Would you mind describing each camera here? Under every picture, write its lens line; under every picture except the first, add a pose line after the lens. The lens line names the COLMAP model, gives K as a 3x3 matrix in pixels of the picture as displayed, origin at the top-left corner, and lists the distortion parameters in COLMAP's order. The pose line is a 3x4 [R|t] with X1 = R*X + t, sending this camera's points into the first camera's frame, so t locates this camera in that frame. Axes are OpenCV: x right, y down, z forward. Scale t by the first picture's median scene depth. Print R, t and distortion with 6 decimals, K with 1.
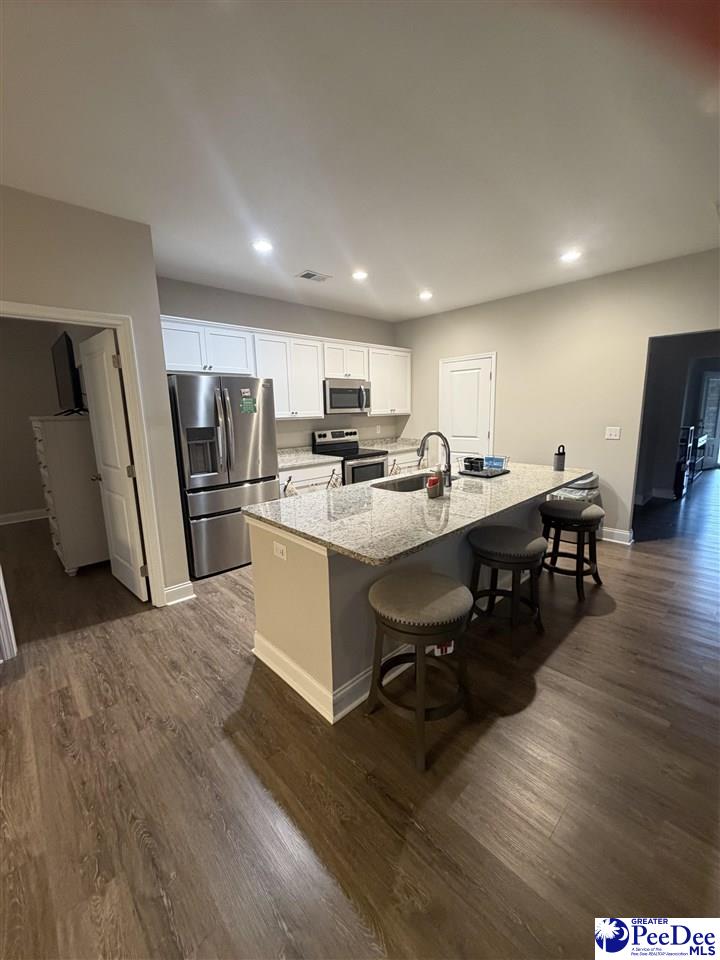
lens RADIAL K [[383.1, 0, 360.0], [0, 383.1, 480.0], [0, 0, 1]] dist [-0.002368, 0.000260]
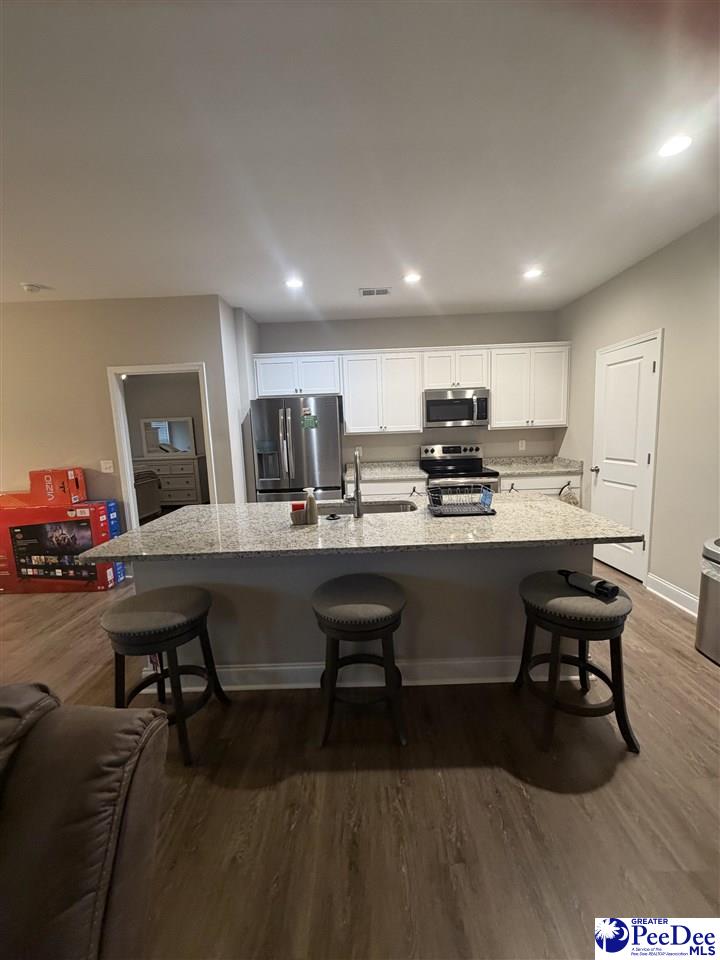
lens RADIAL K [[383.1, 0, 360.0], [0, 383.1, 480.0], [0, 0, 1]] dist [-0.002368, 0.000260]
pose [[0.726642, 0.086316, -0.681572, 0.439280], [-0.103454, 0.994511, 0.015652, -0.042935], [0.679182, 0.059138, 0.731583, 0.210272]]
